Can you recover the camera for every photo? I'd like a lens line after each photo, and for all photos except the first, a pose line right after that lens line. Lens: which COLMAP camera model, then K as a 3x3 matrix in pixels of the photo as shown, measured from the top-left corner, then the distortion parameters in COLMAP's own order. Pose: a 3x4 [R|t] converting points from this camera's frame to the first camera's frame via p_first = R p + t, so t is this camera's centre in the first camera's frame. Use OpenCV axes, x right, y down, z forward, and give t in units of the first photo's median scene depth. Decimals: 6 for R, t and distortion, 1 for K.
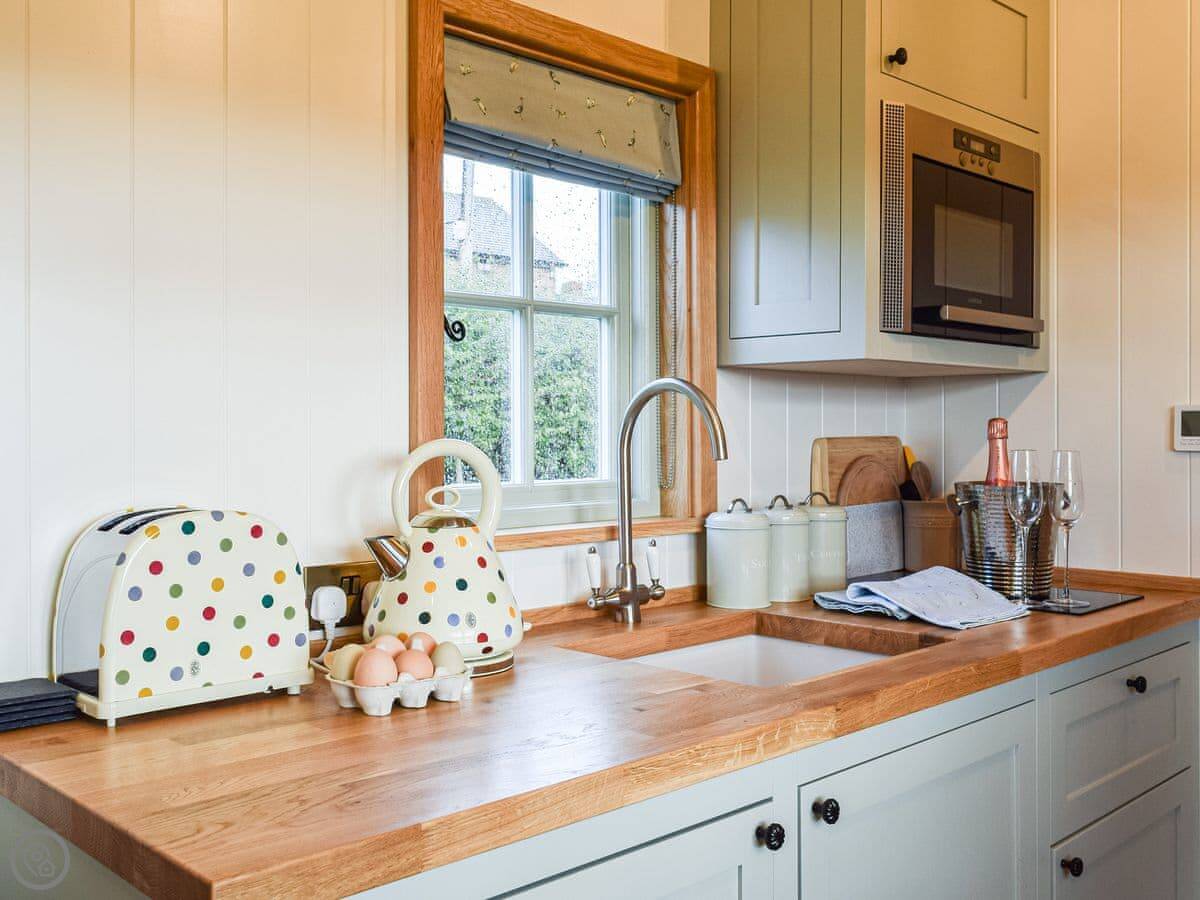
lens RADIAL K [[1159.9, 0, 605.0], [0, 1159.9, 428.7], [0, 0, 1]] dist [-0.064469, -0.003891]
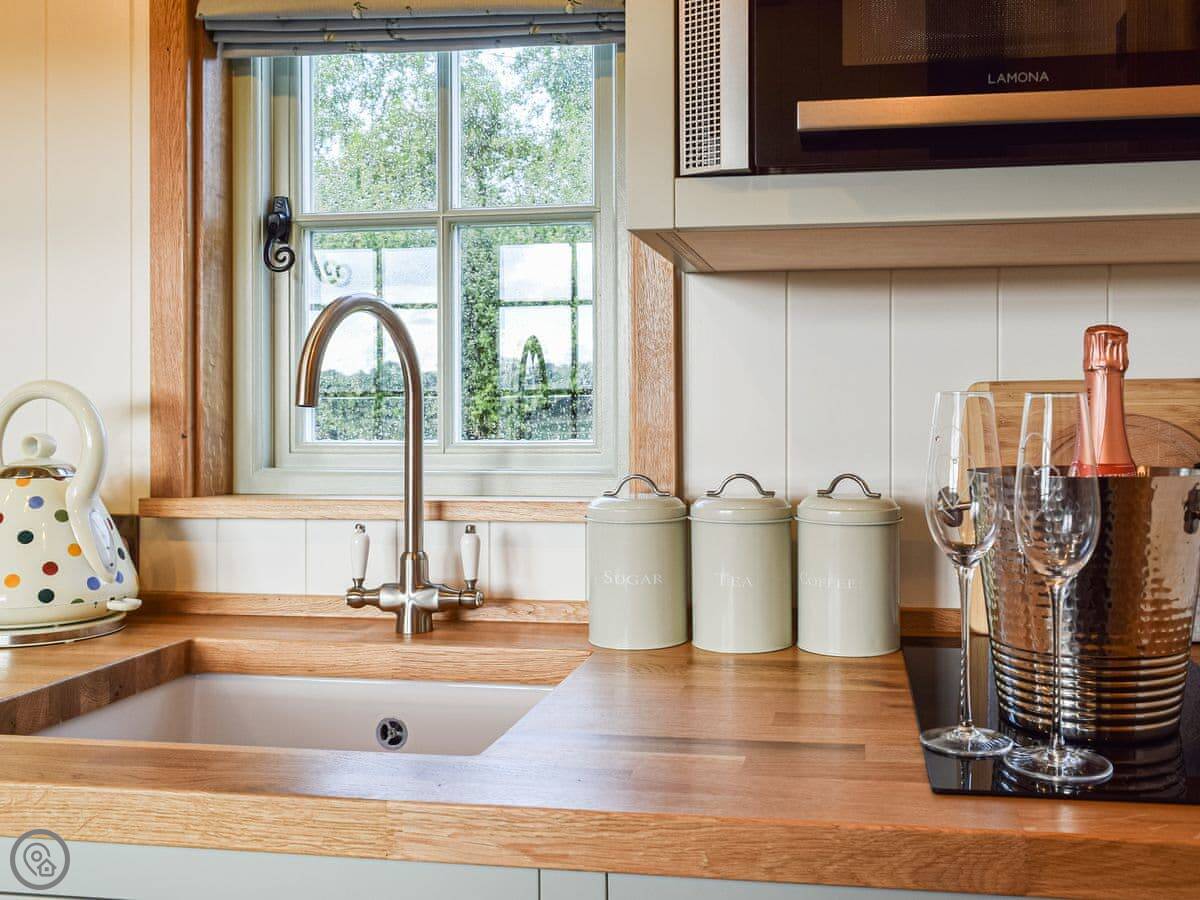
lens RADIAL K [[1159.9, 0, 605.0], [0, 1159.9, 428.7], [0, 0, 1]] dist [-0.064469, -0.003891]
pose [[0.596989, 0.008093, -0.802209, 0.634838], [0.007114, 0.999856, 0.015381, 0.024437], [0.802218, -0.014889, 0.596846, 0.624911]]
